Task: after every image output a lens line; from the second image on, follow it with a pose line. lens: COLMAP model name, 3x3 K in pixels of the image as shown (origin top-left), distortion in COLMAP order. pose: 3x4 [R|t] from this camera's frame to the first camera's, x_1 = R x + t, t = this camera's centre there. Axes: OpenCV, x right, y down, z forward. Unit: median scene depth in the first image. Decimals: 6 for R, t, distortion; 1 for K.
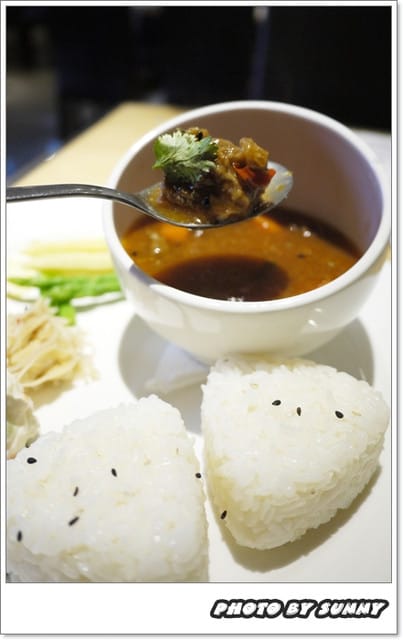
lens RADIAL K [[483.9, 0, 201.5], [0, 483.9, 320.0], [0, 0, 1]] dist [-0.056757, 0.000970]
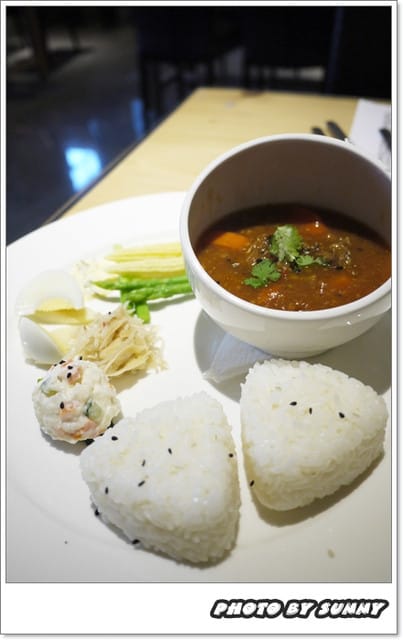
lens RADIAL K [[483.9, 0, 201.5], [0, 483.9, 320.0], [0, 0, 1]] dist [-0.056757, 0.000970]
pose [[0.985015, 0.014878, -0.171827, 0.129933], [0.002761, 0.994785, 0.101961, -0.186052], [0.172448, -0.100908, 0.979836, -0.298283]]
